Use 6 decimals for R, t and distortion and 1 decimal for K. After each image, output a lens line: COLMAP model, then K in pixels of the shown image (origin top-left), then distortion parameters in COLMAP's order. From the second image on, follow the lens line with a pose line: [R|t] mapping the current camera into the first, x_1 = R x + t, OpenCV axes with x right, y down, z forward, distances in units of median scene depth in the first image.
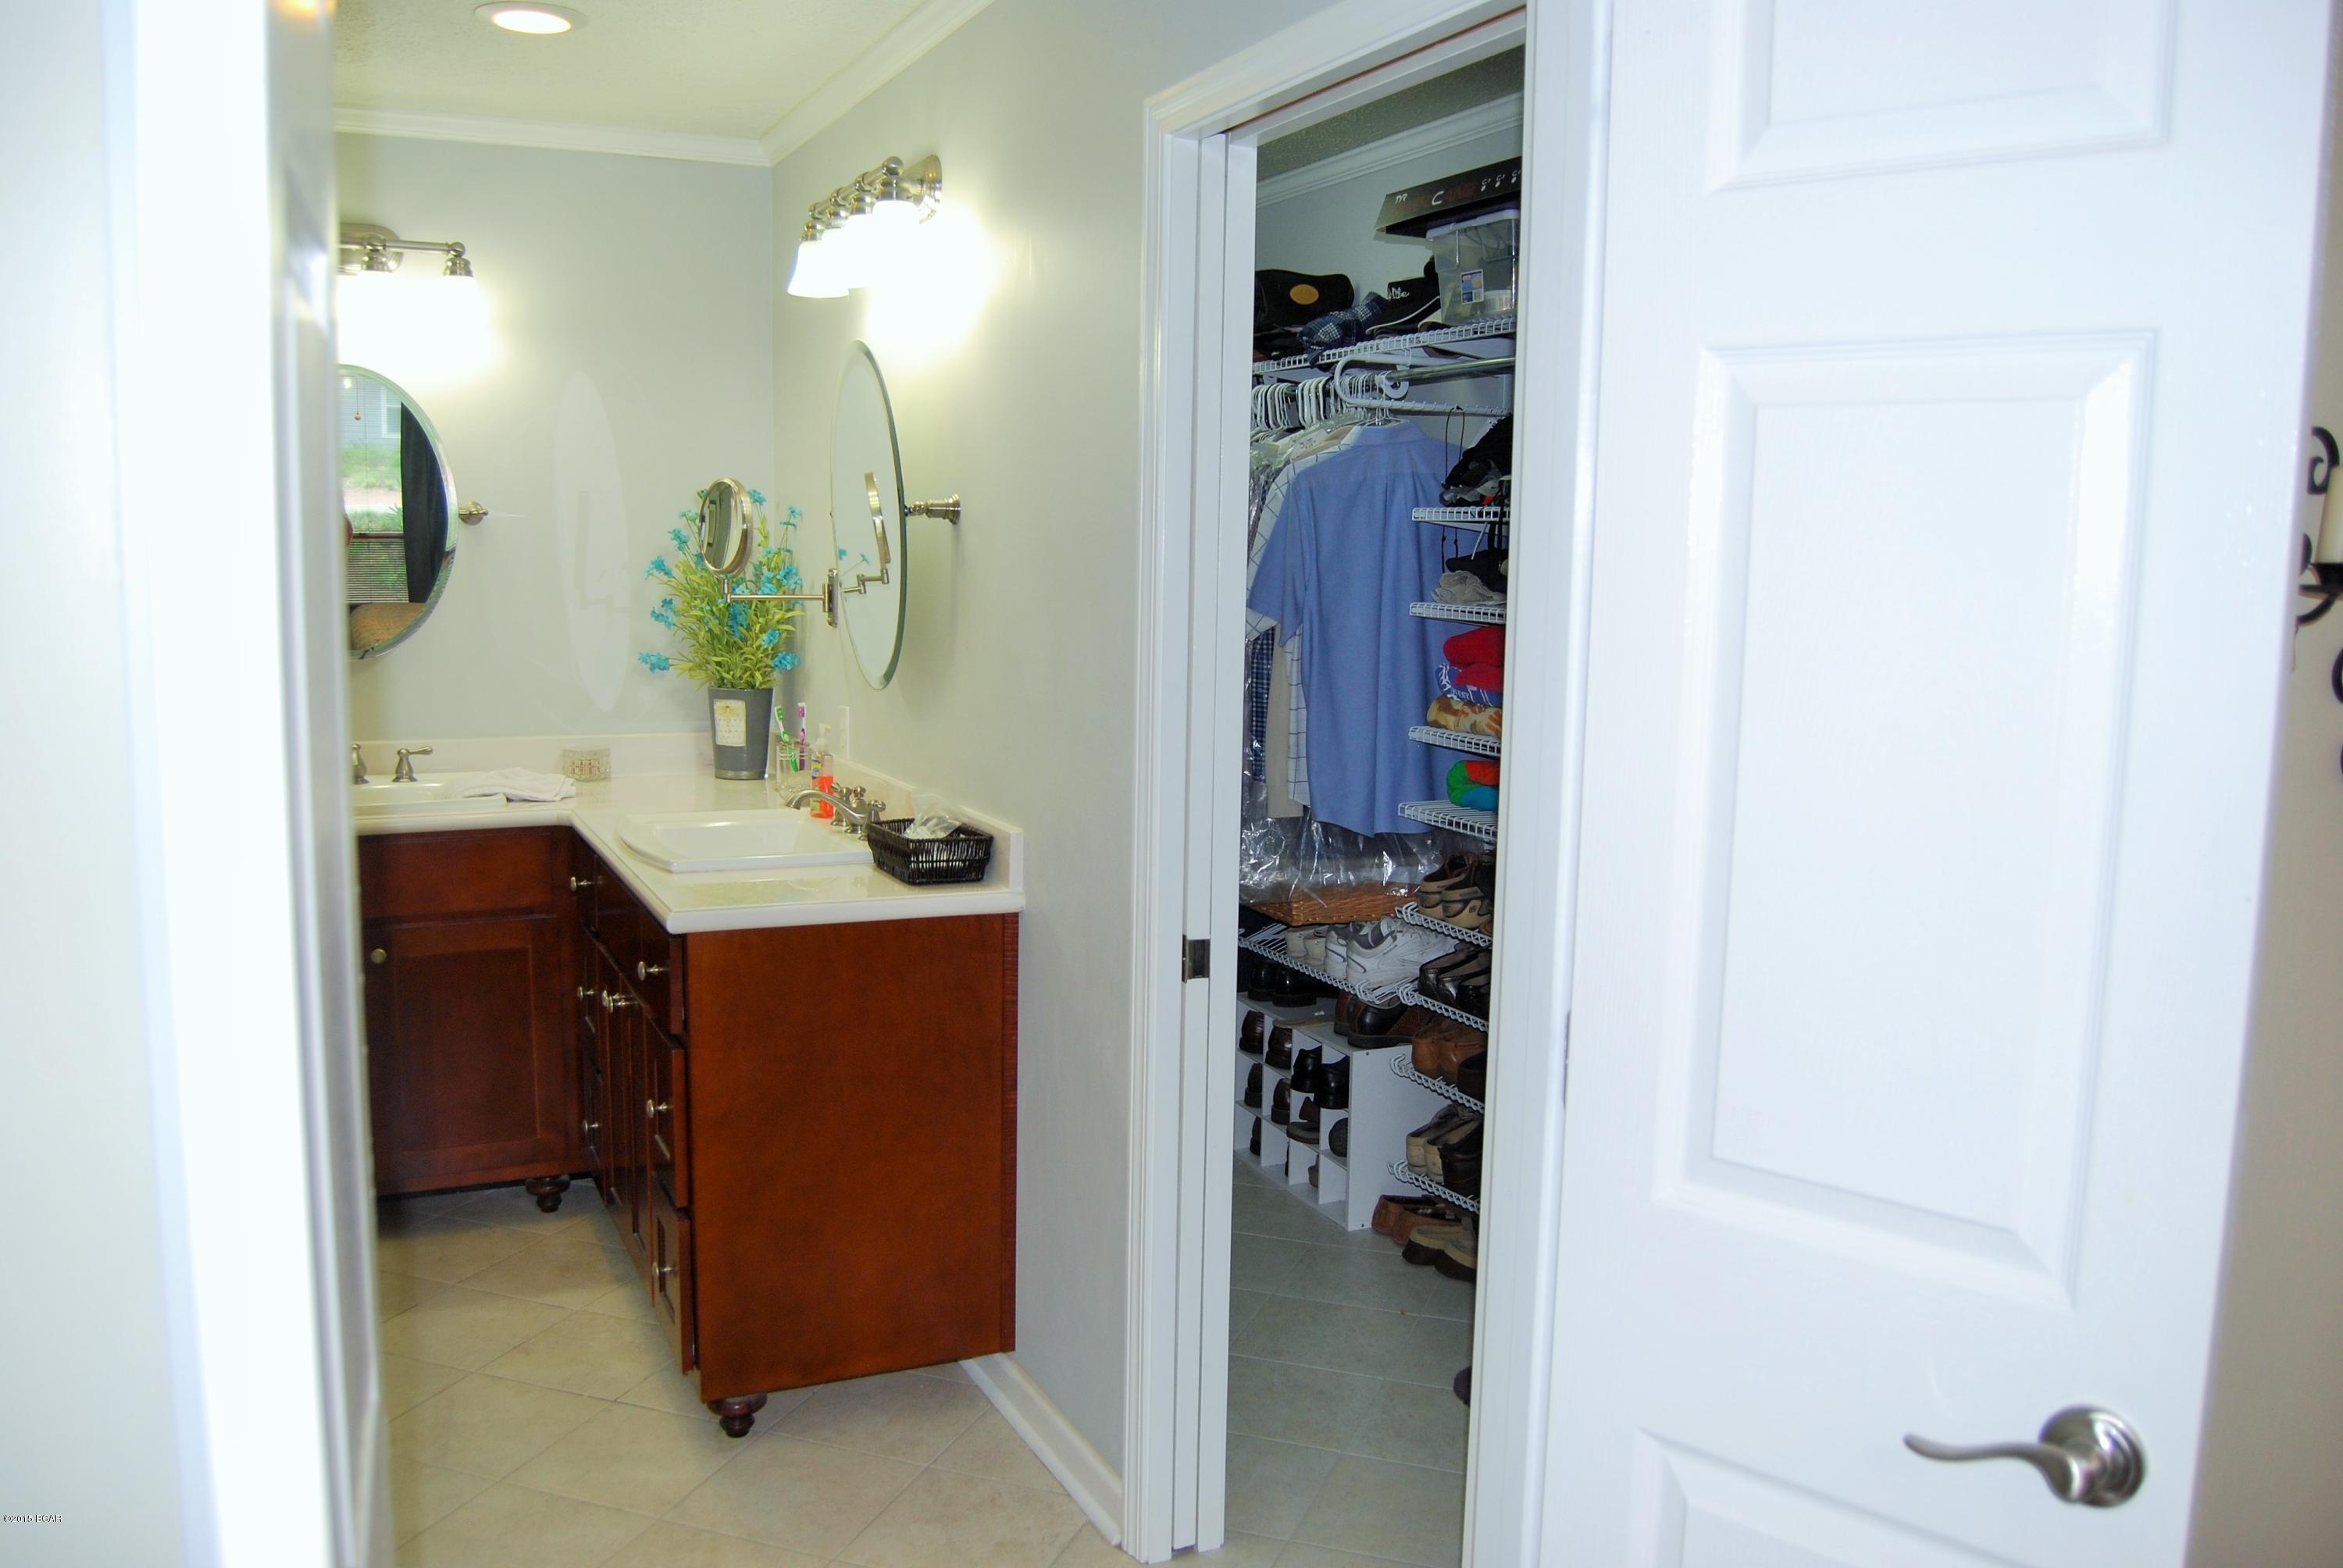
lens RADIAL K [[1869.3, 0, 1156.4], [0, 1869.3, 786.3], [0, 0, 1]] dist [-0.099183, 0.036459]
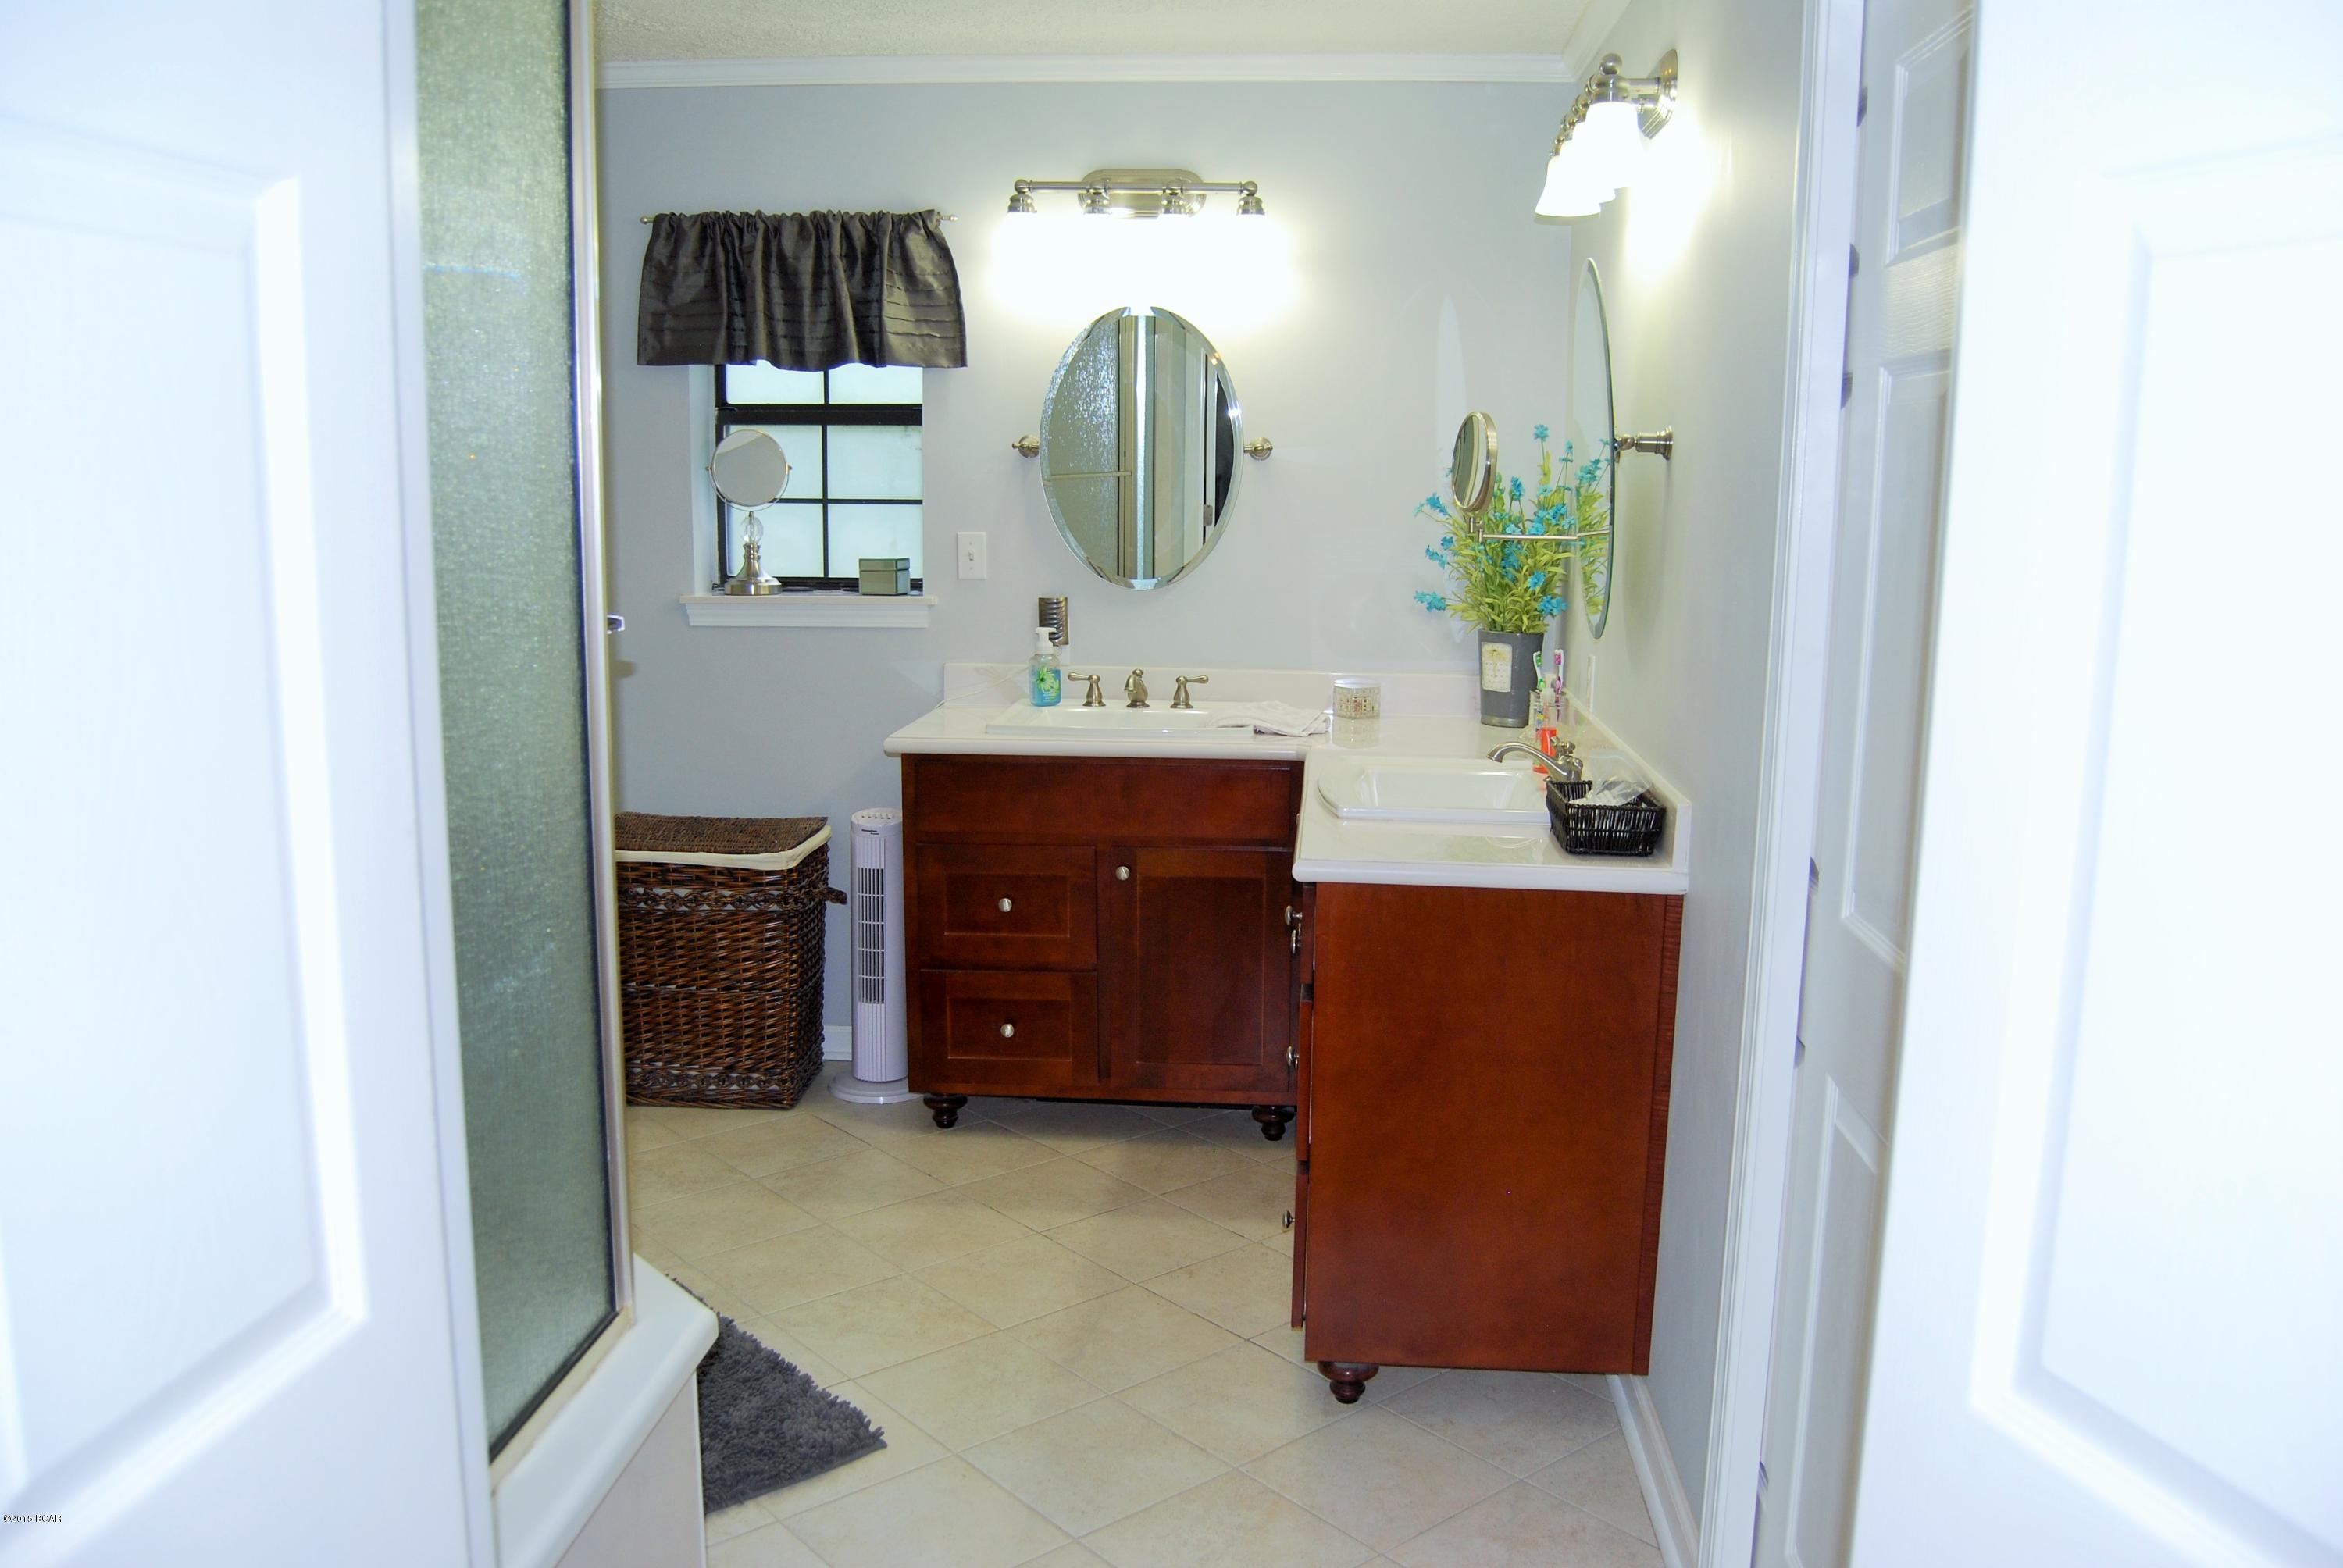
lens RADIAL K [[1869.3, 0, 1123.5], [0, 1869.3, 785.4], [0, 0, 1]] dist [-0.099183, 0.036459]
pose [[0.867186, 0.077752, -0.491878, 0.107626], [-0.062575, 0.996920, 0.047265, -0.008522], [0.494038, -0.010209, 0.869380, 0.083841]]
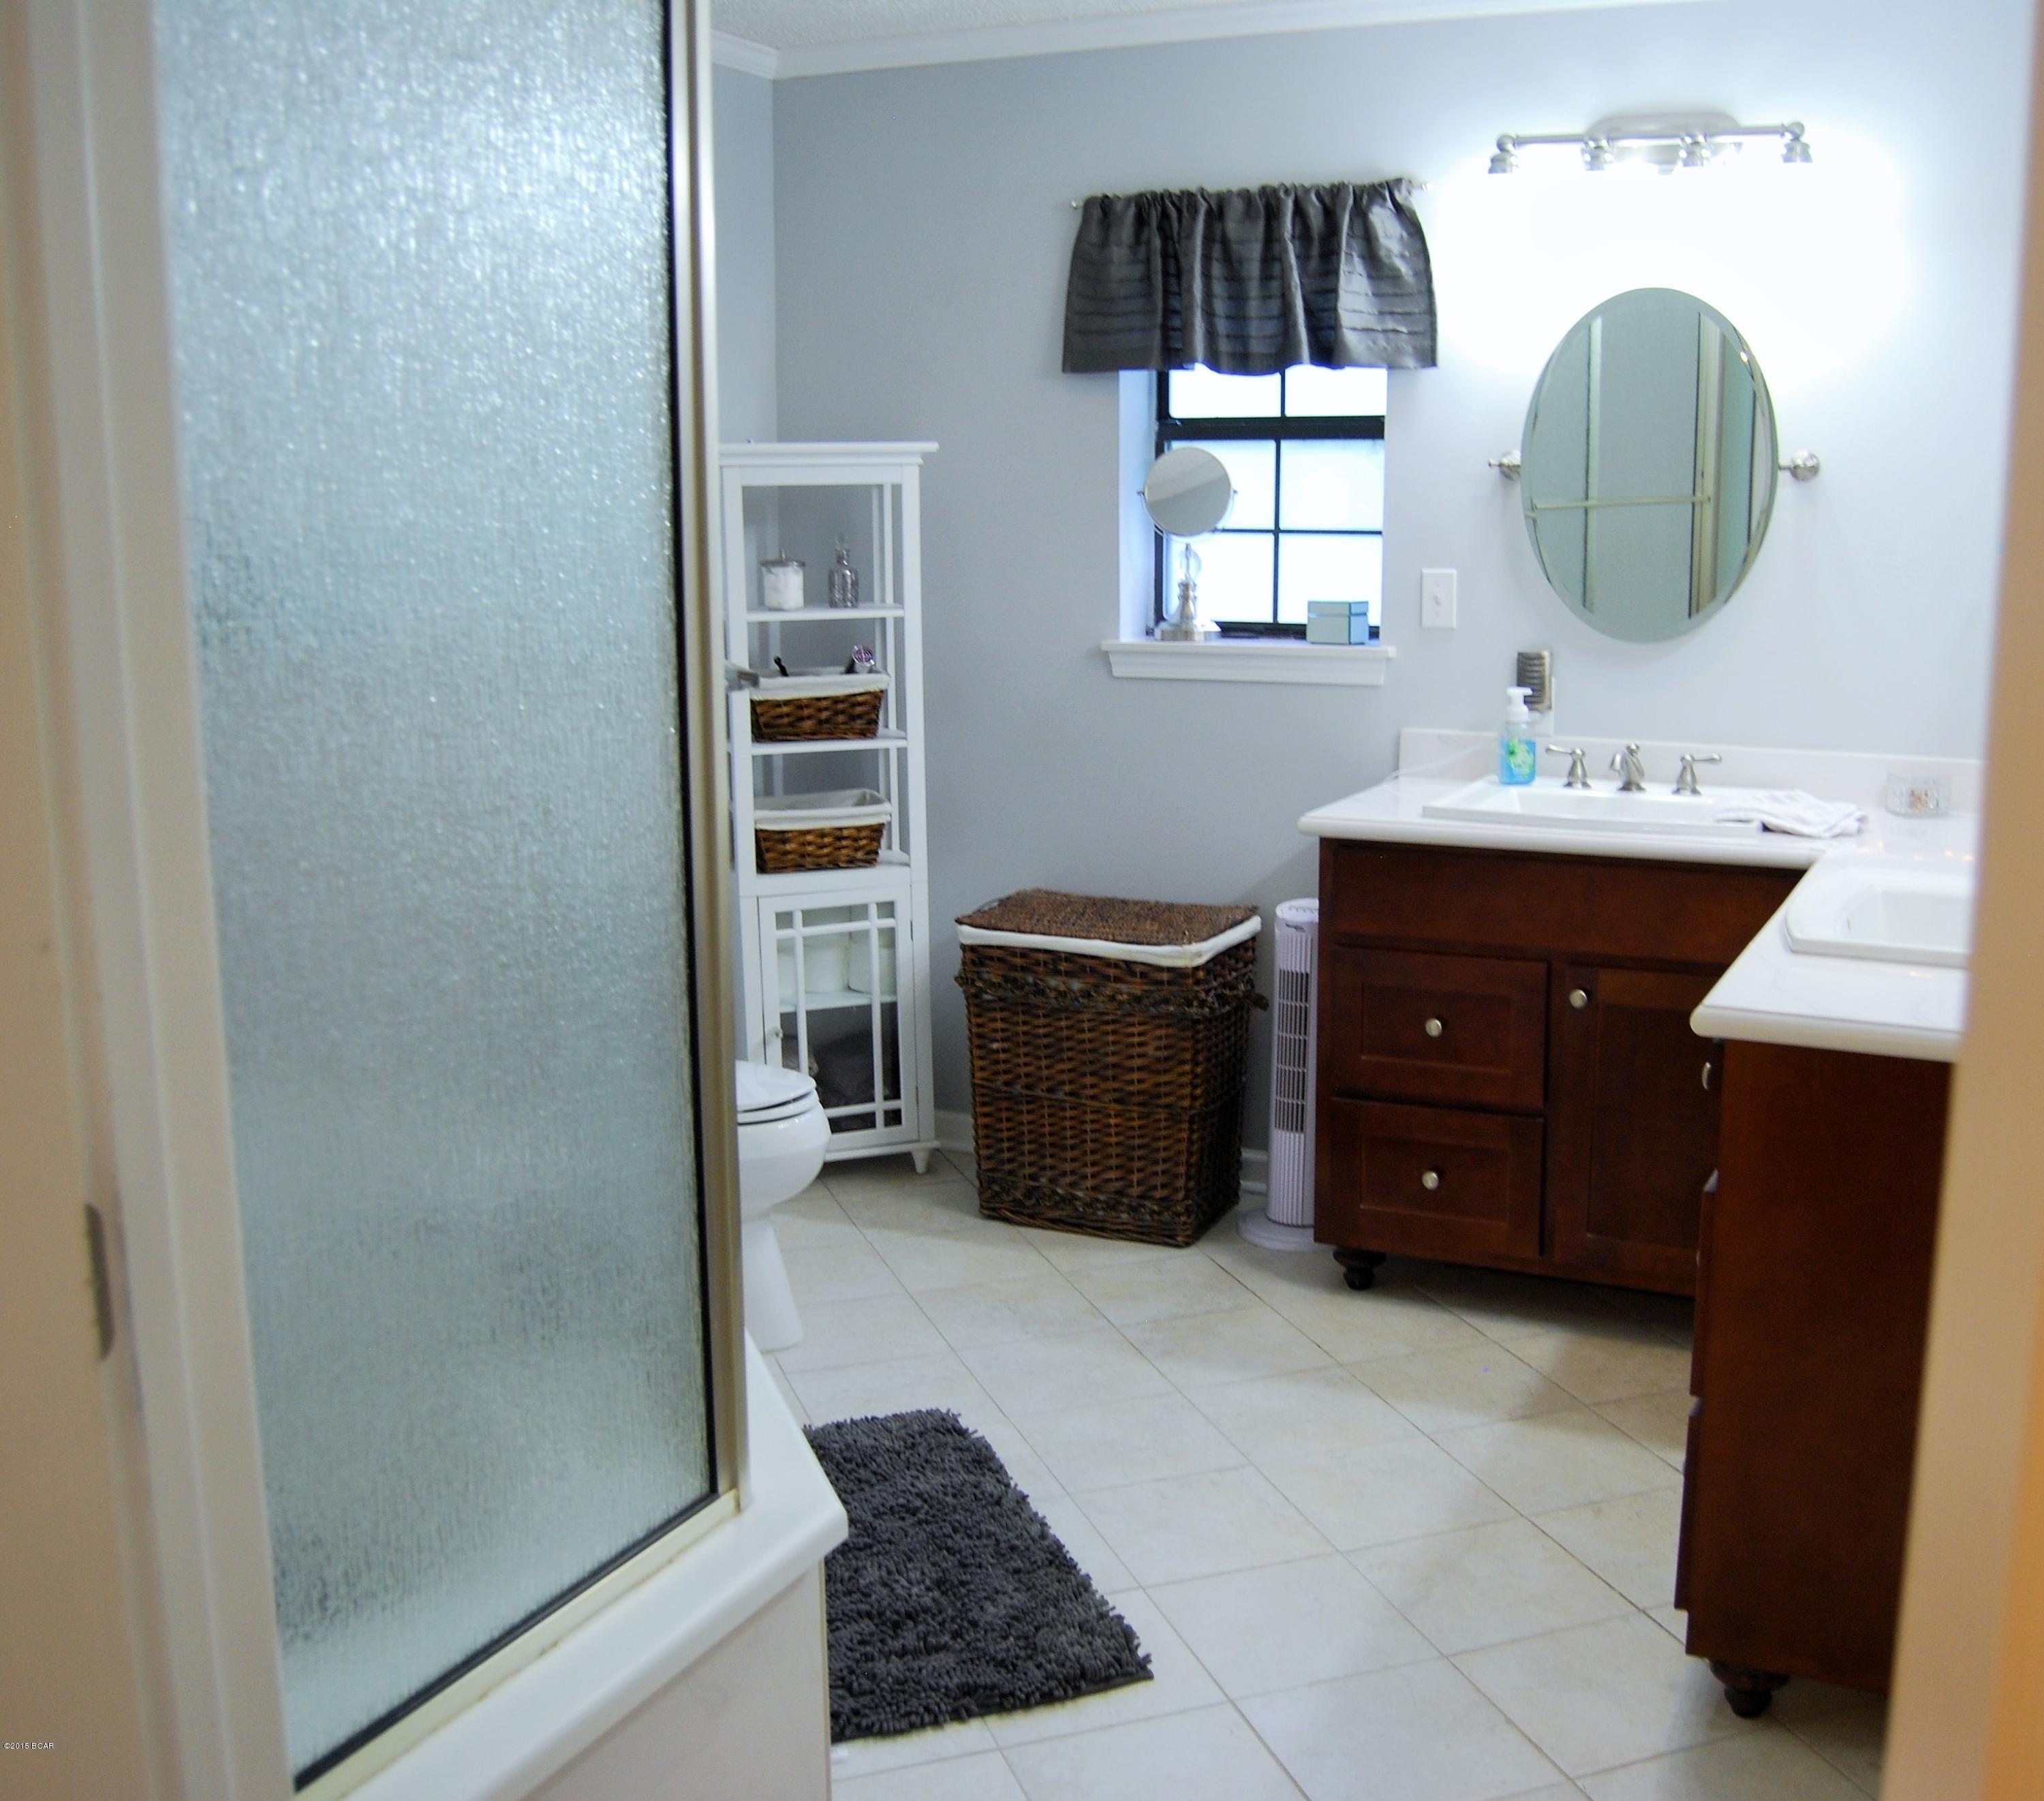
lens RADIAL K [[2145.3, 0, 1034.1], [0, 2145.3, 901.2], [0, 0, 1]] dist [-0.077005, 0.000000]
pose [[0.649535, 0.128883, -0.749329, 0.156006], [-0.089047, 0.991641, 0.093371, -0.022782], [0.755099, 0.006078, 0.655582, 0.193290]]
